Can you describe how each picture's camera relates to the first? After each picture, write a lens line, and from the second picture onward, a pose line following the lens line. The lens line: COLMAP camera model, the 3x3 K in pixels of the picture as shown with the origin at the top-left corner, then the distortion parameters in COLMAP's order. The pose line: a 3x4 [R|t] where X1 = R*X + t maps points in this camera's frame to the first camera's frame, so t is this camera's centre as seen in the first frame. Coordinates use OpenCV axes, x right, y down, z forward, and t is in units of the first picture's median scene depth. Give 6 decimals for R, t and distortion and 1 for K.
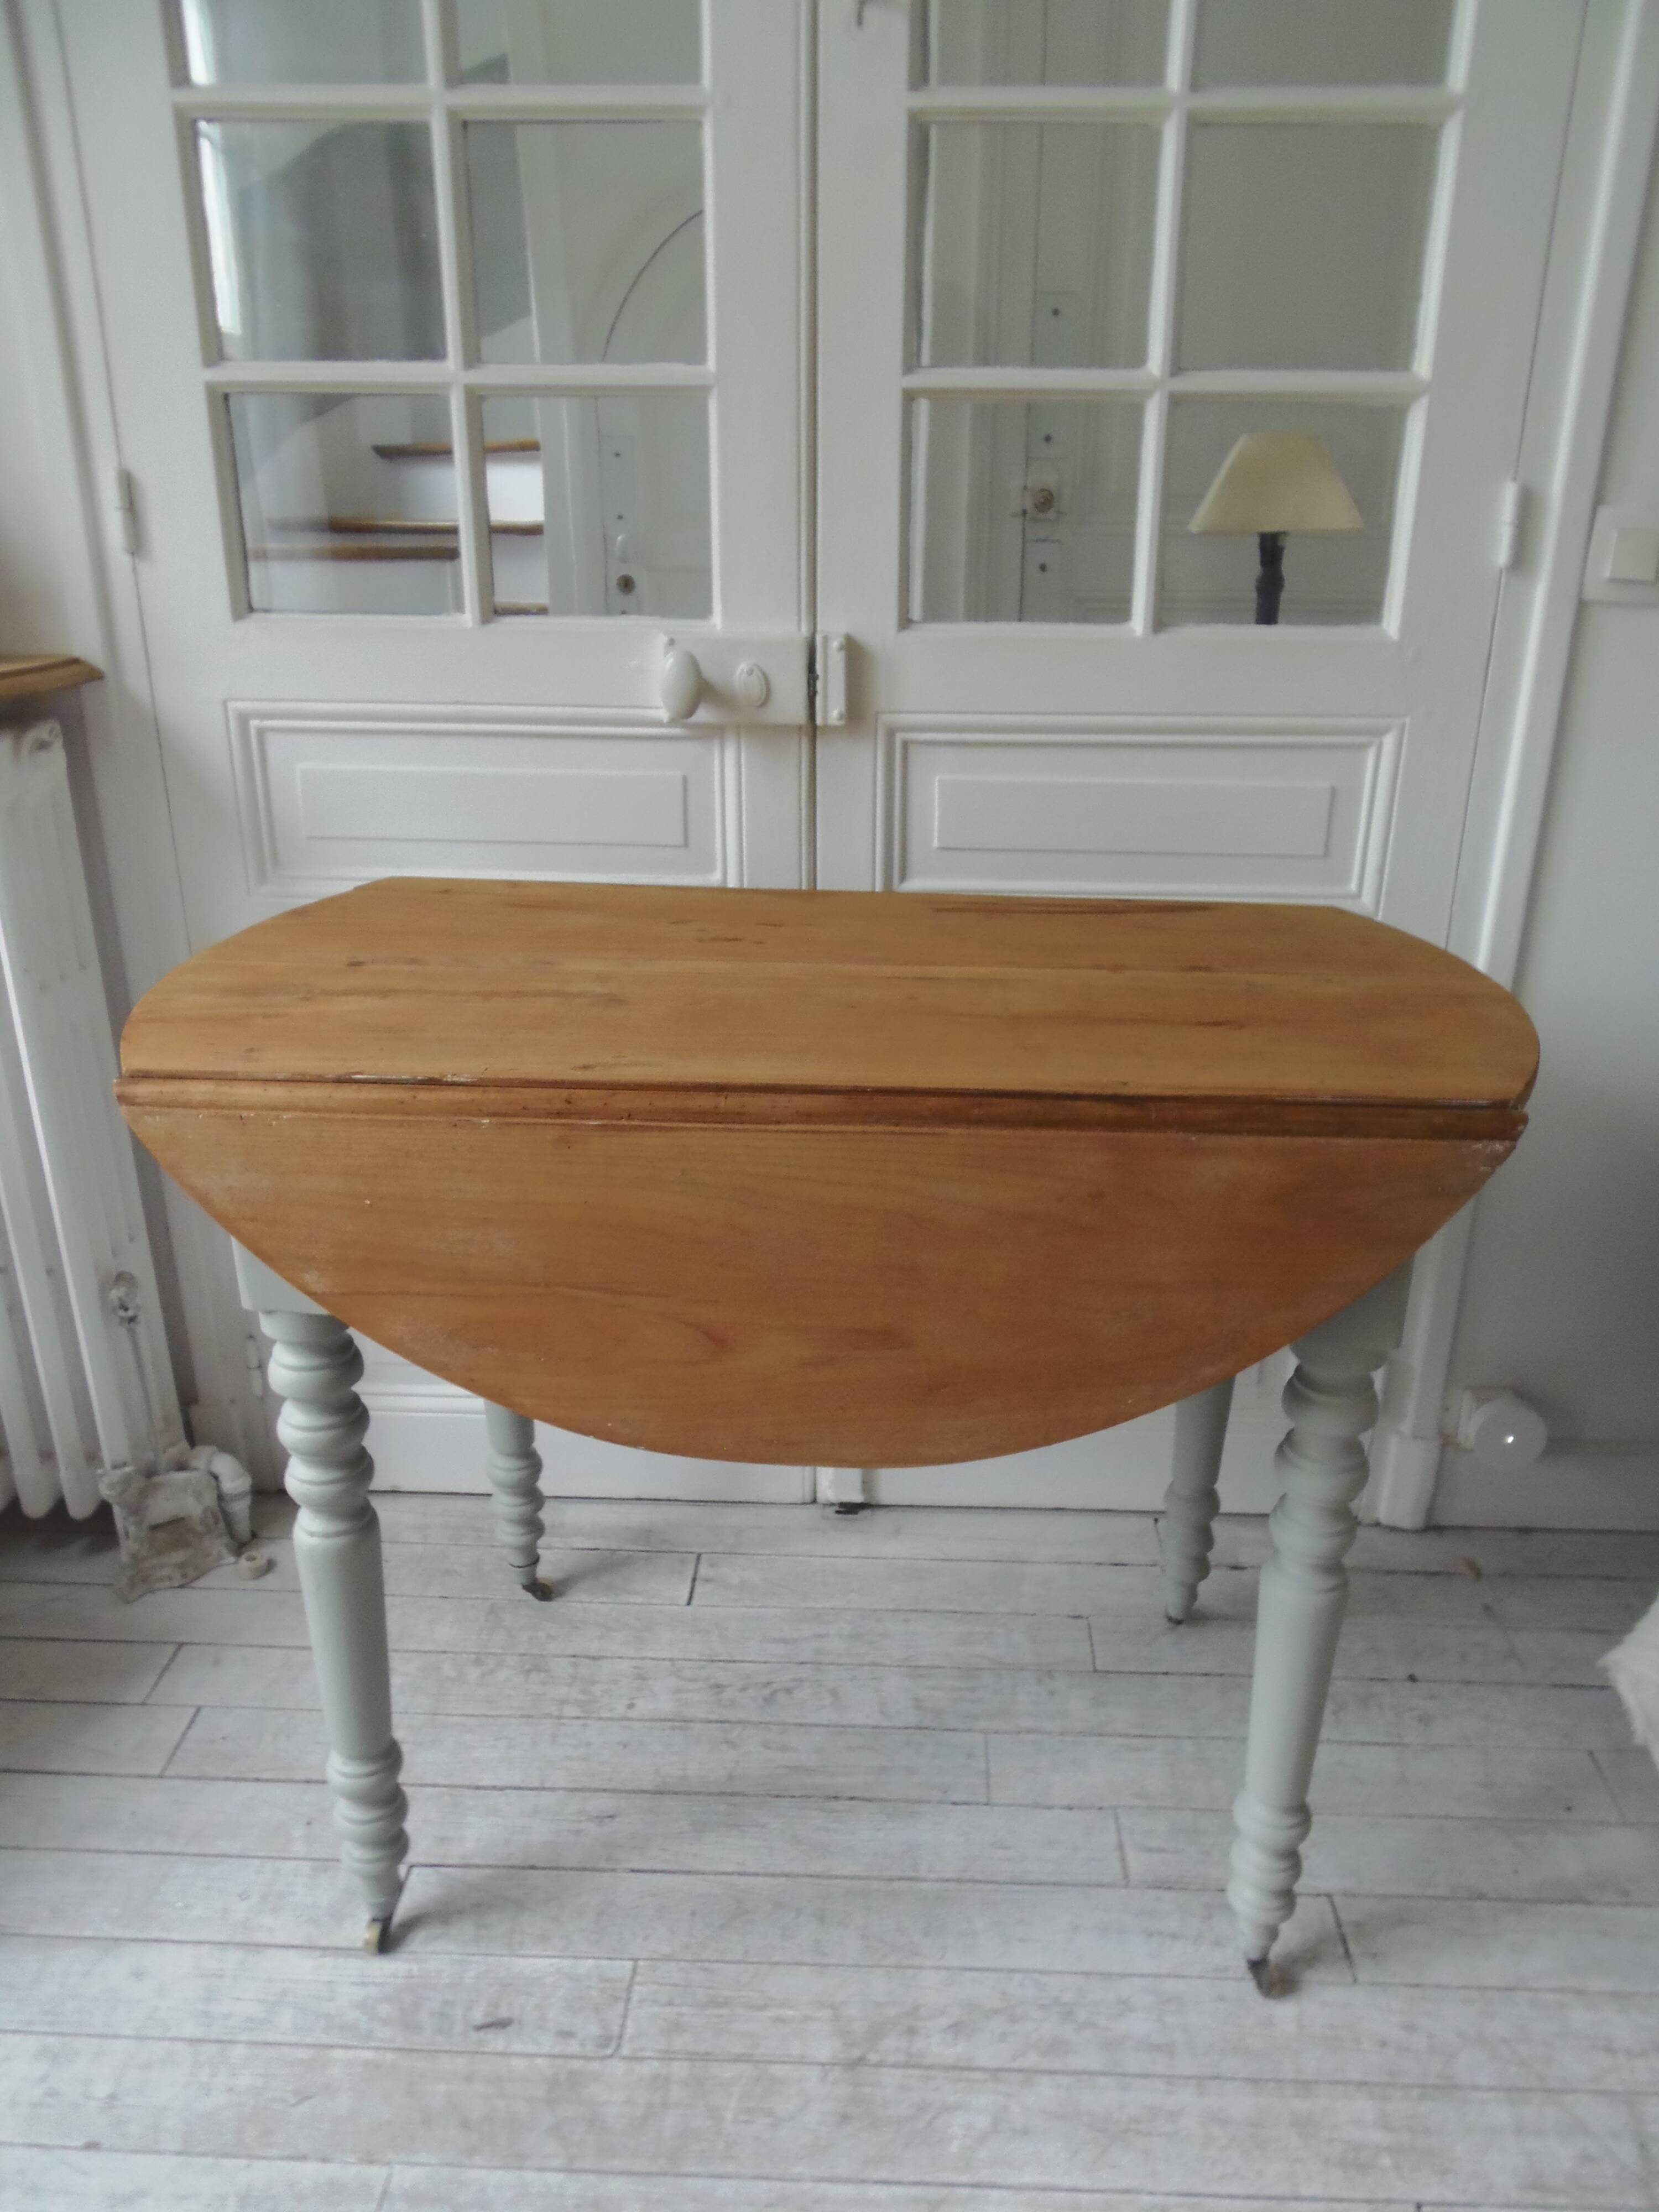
lens RADIAL K [[1604.8, 0, 871.8], [0, 1604.8, 1144.3], [0, 0, 1]] dist [-0.018229, -0.003381]
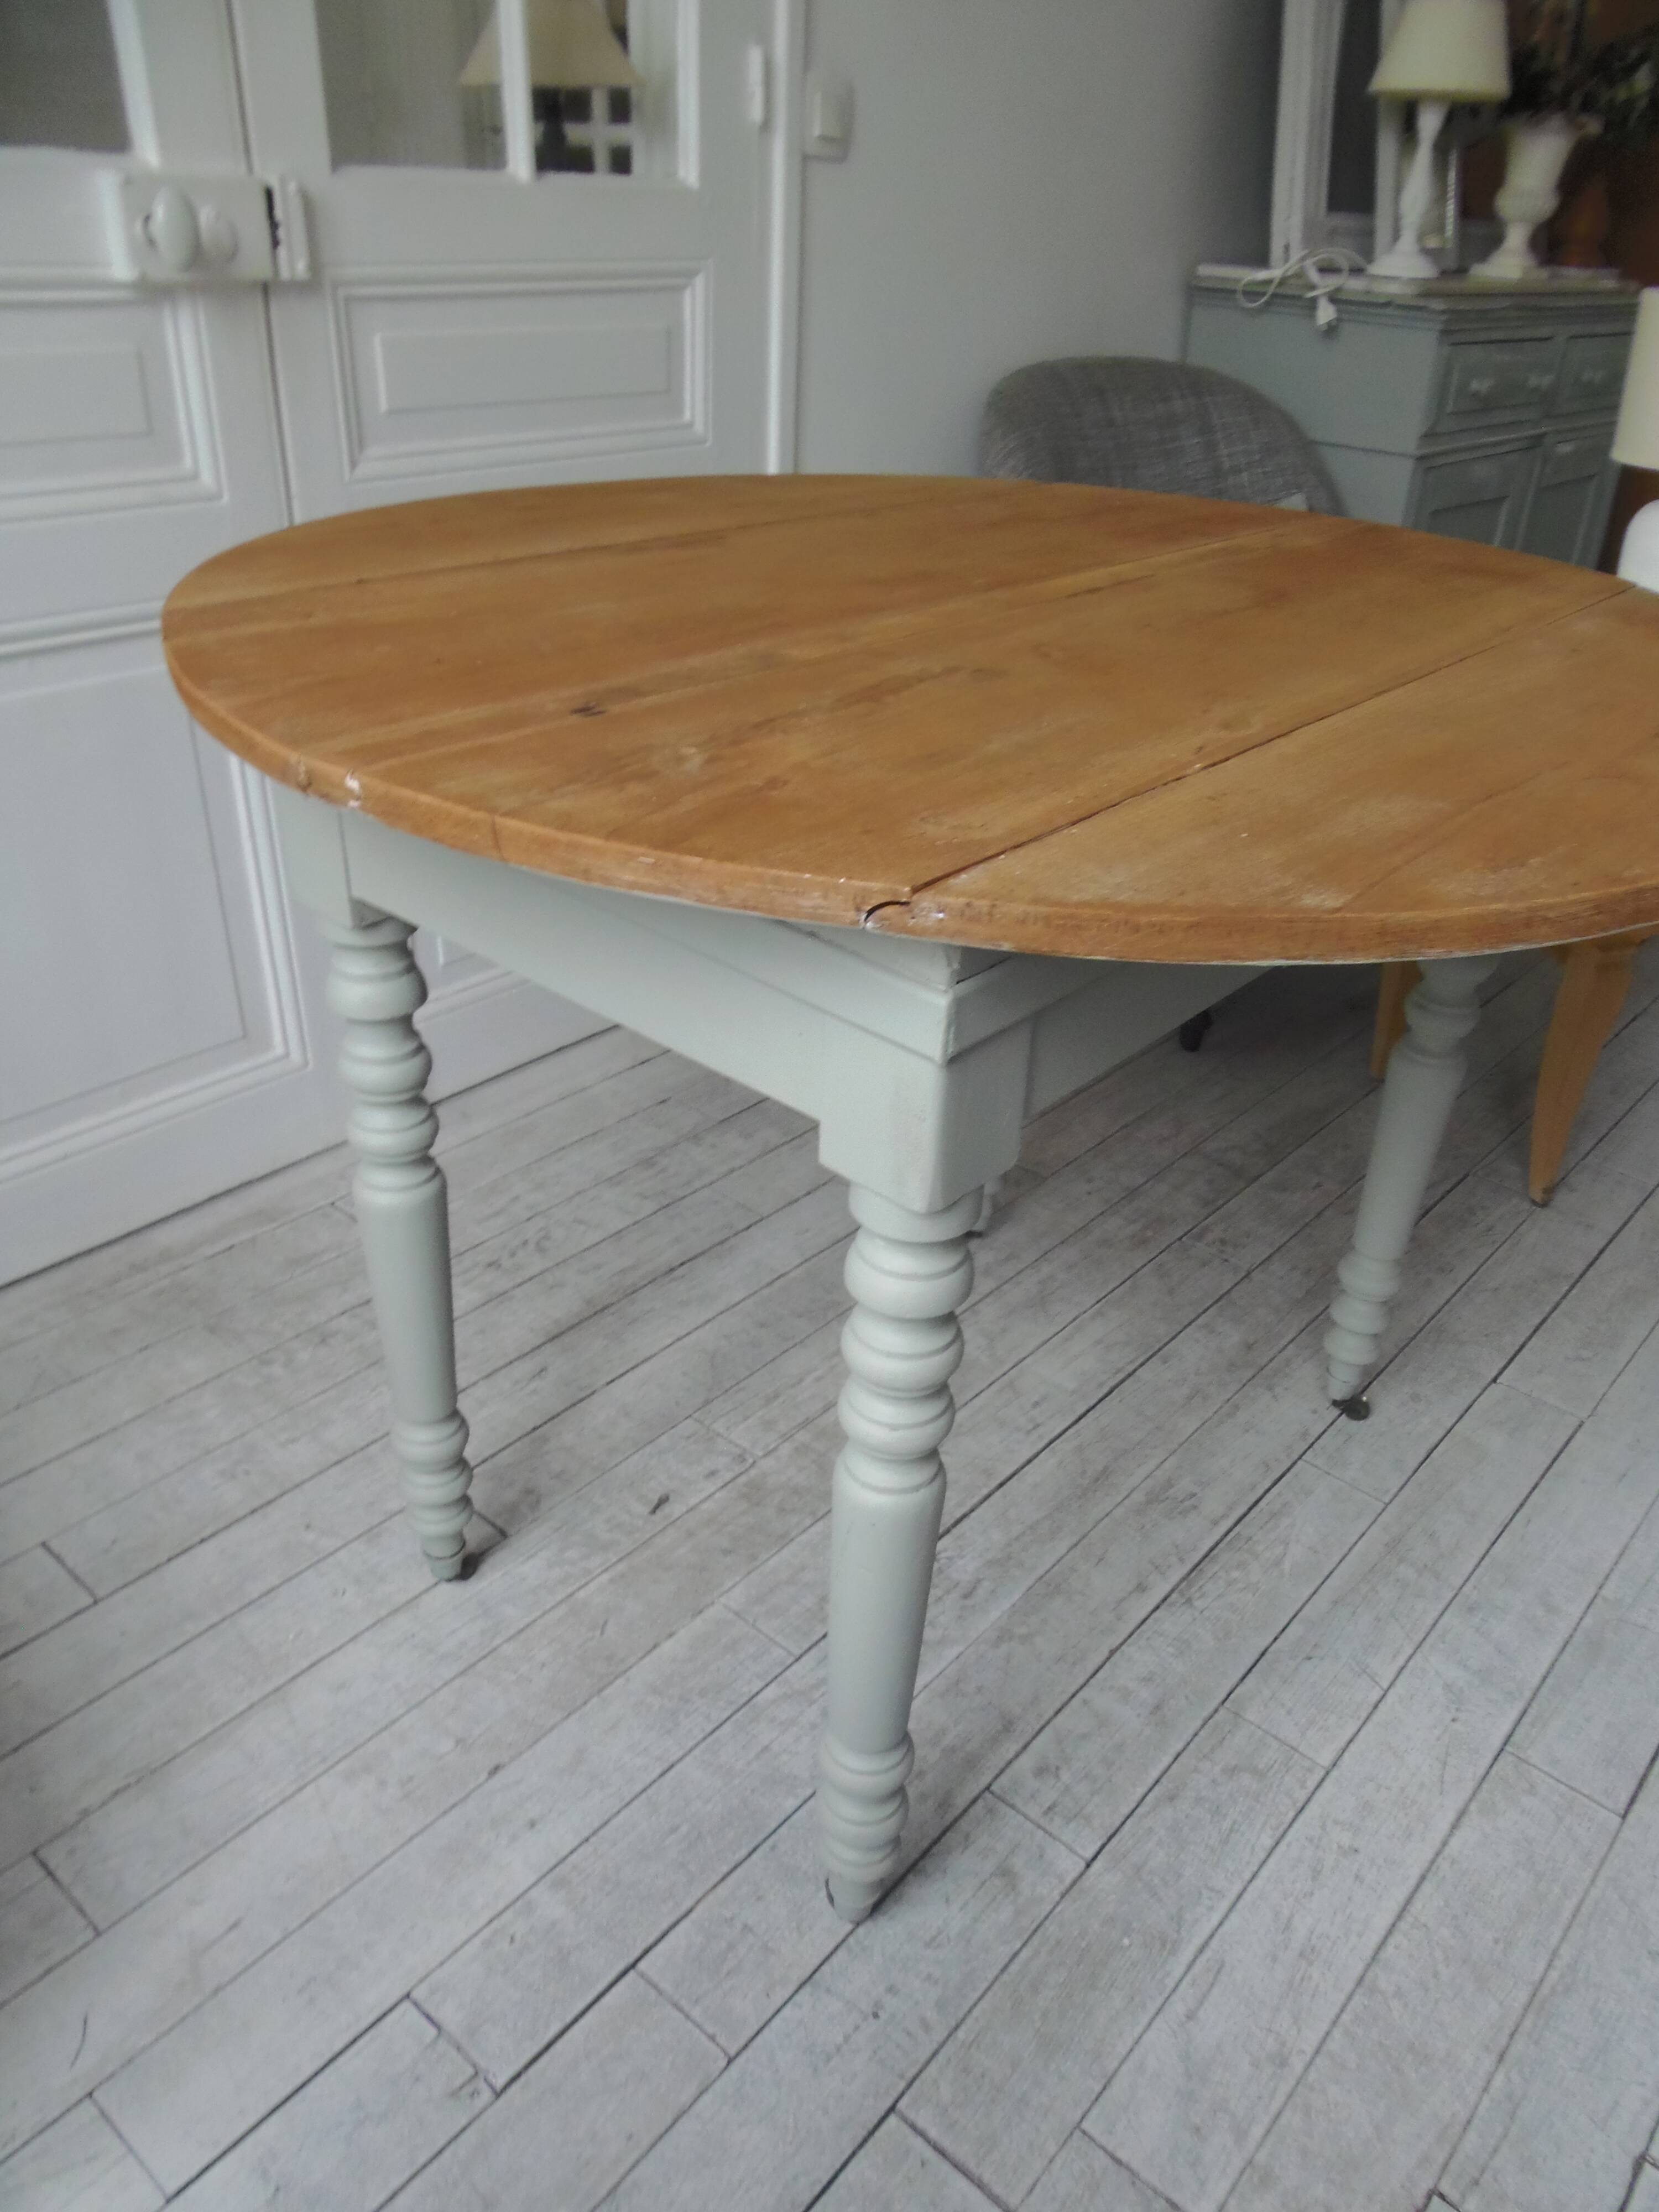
lens RADIAL K [[1614.0, 0, 889.8], [0, 1614.0, 1154.0], [0, 0, 1]] dist [-0.025842, 0.004726]
pose [[0.613678, -0.391460, 0.685681, -0.731880], [0.260318, 0.920195, 0.292363, 0.035481], [-0.745409, -0.000921, 0.666607, 0.115290]]
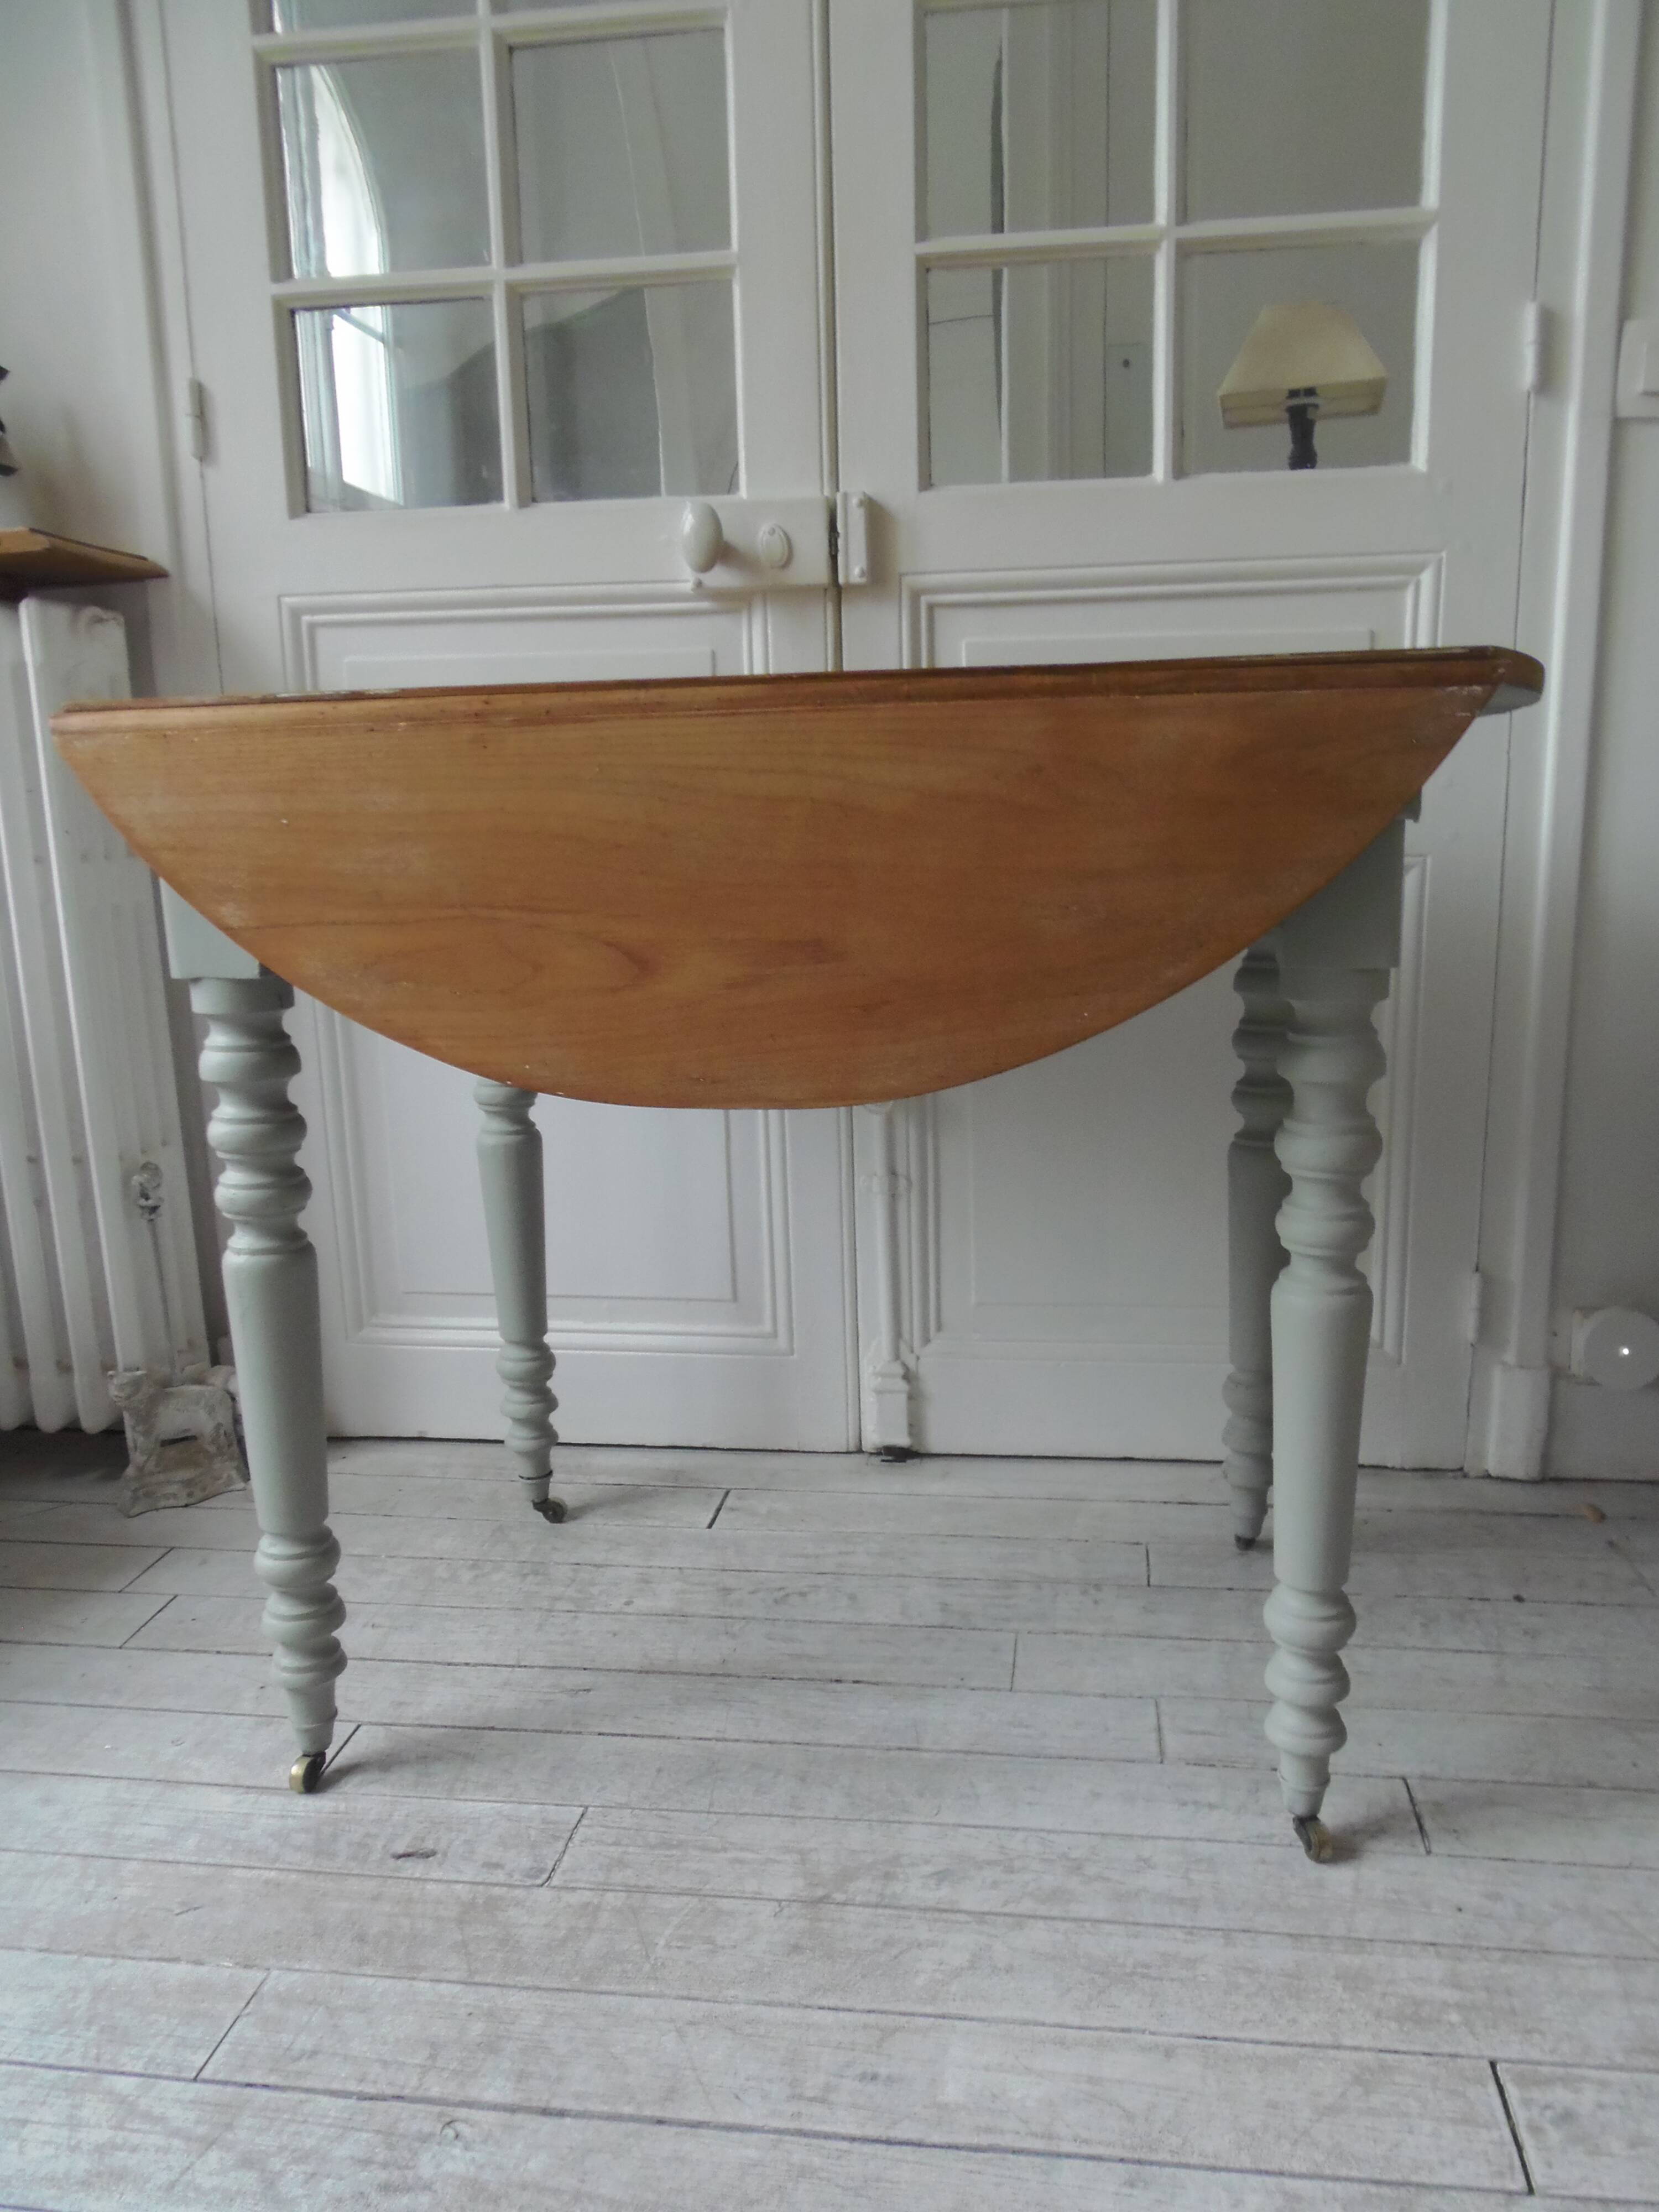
lens RADIAL K [[1604.8, 0, 896.0], [0, 1604.8, 1157.1], [0, 0, 1]] dist [-0.018229, -0.003381]
pose [[0.995368, -0.011092, -0.095494, 0.102673], [-0.005198, 0.985658, -0.168676, 0.288229], [0.095995, 0.168391, 0.981035, 0.088920]]
